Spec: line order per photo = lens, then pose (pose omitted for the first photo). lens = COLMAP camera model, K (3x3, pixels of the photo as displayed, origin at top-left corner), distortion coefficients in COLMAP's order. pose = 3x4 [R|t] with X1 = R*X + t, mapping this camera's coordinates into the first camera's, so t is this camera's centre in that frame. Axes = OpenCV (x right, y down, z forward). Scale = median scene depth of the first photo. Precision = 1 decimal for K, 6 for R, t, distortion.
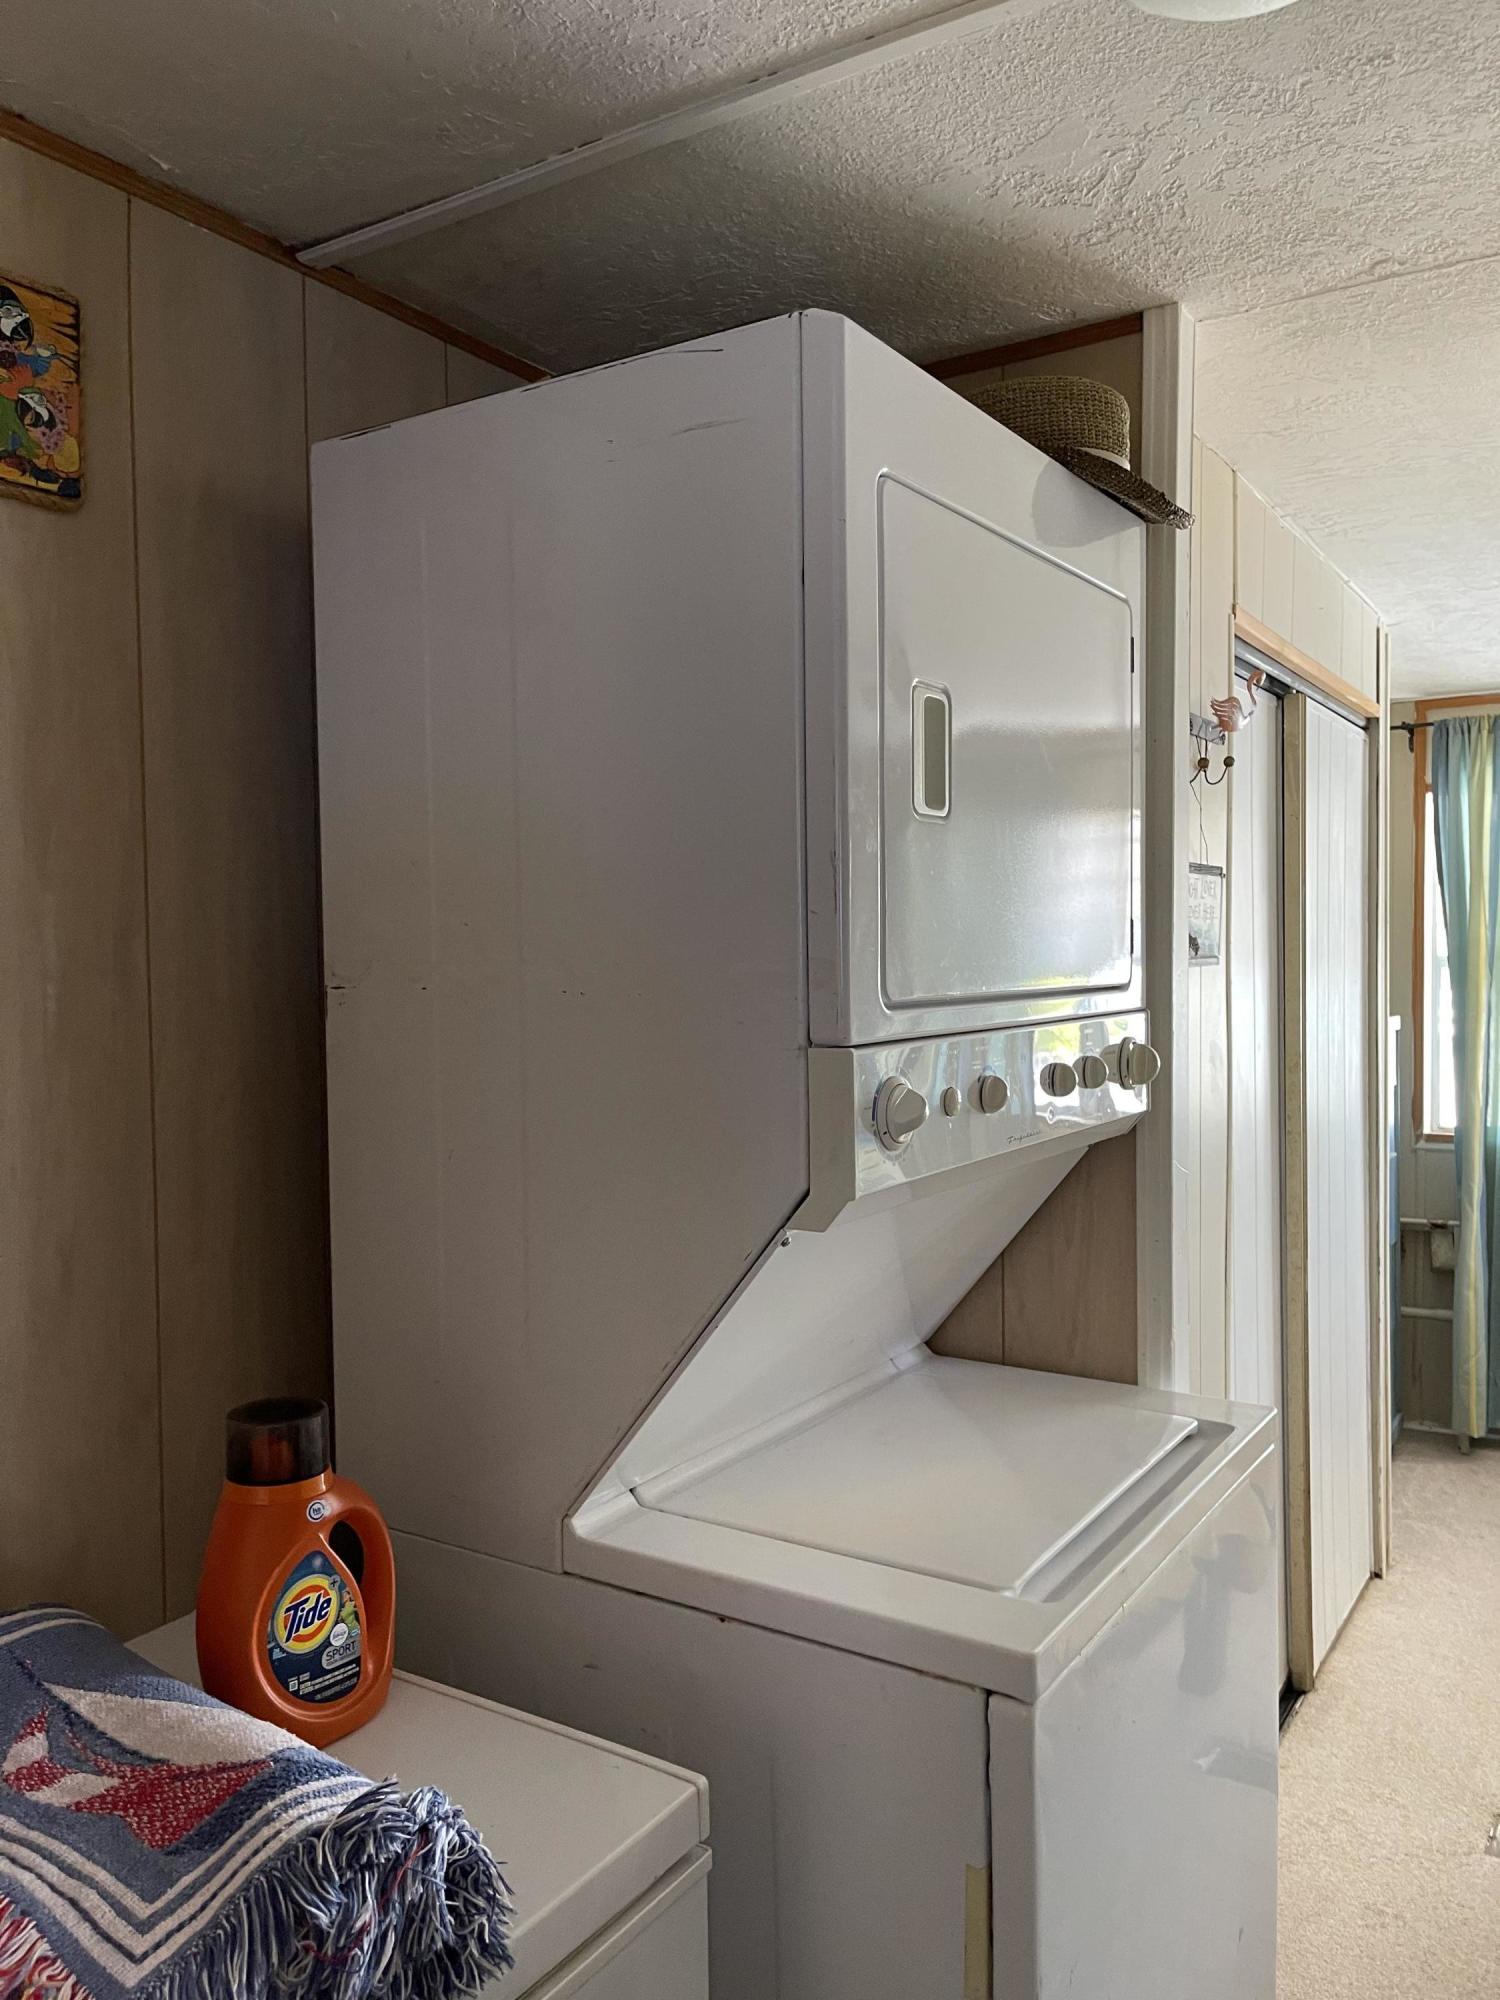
lens RADIAL K [[1492.1, 0, 754.9], [0, 1492.1, 994.3], [0, 0, 1]] dist [0.070654, -0.086379]
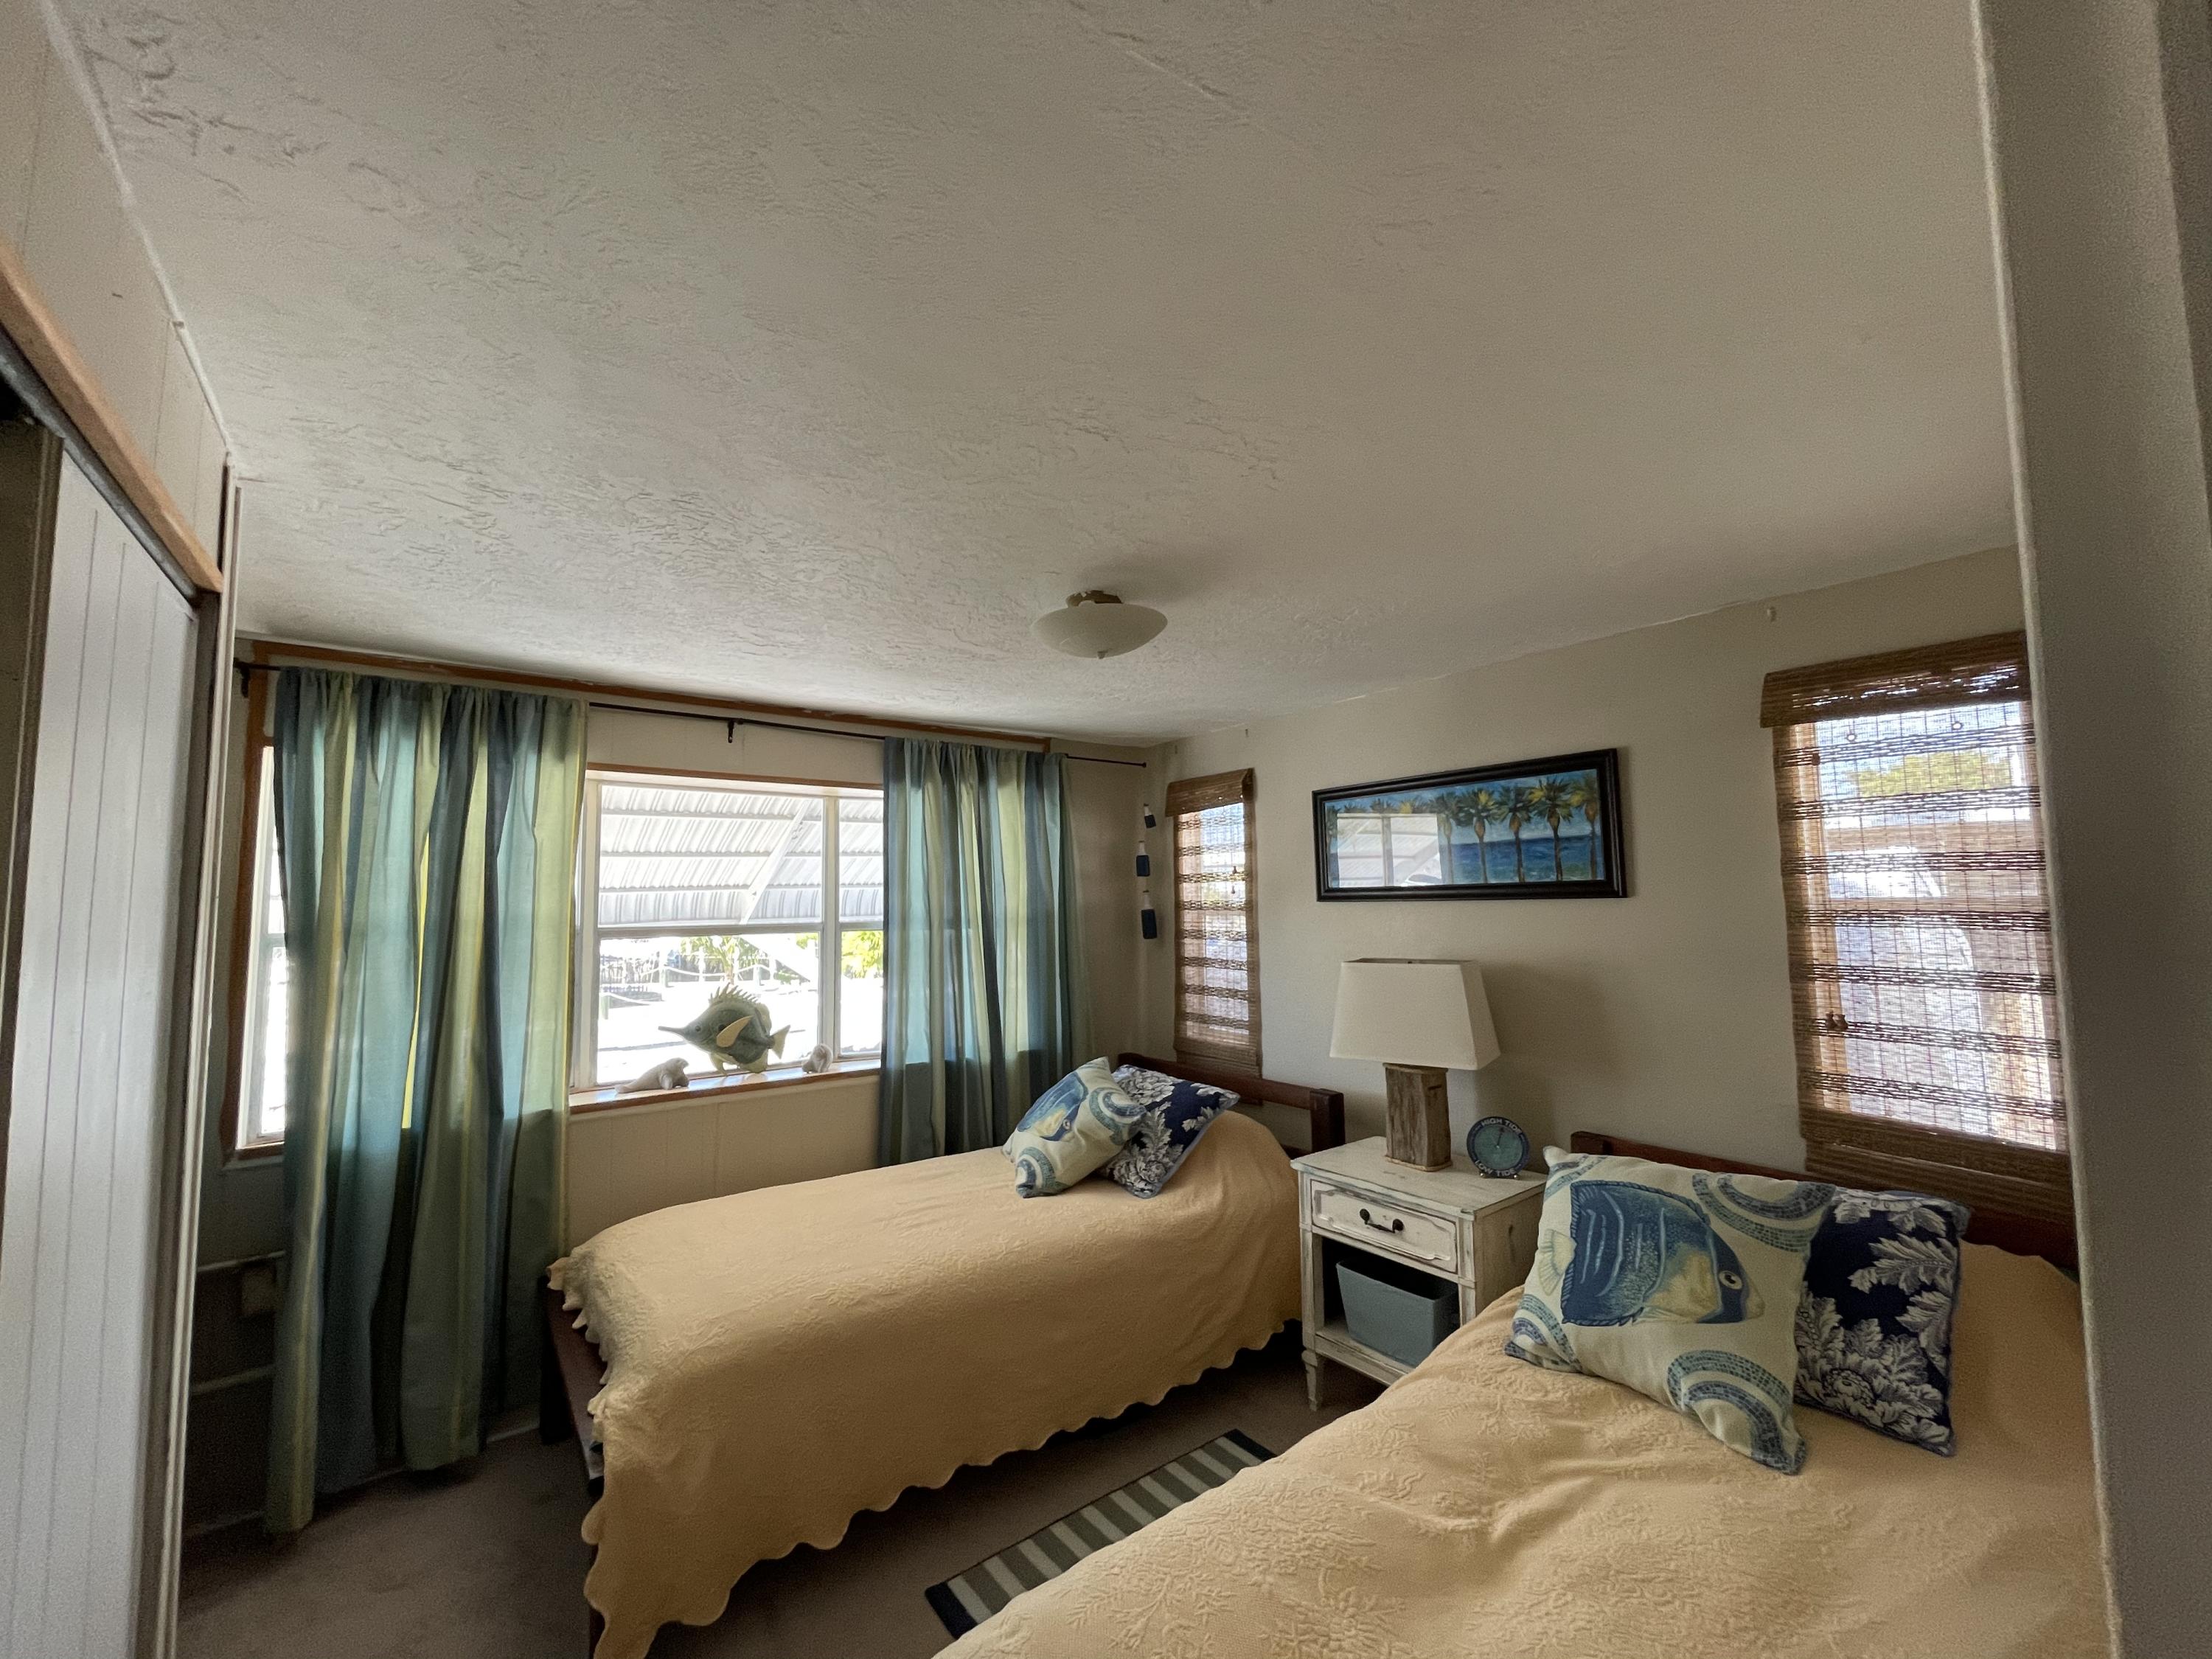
lens RADIAL K [[882.1, 0, 1100.9], [0, 882.1, 821.5], [0, 0, 1]] dist [-0.009033, 0.002915]
pose [[0.352477, 0.079295, 0.932455, 0.148659], [0.032478, 0.994767, -0.096871, -0.026137], [-0.935257, 0.064429, 0.348057, 0.380936]]
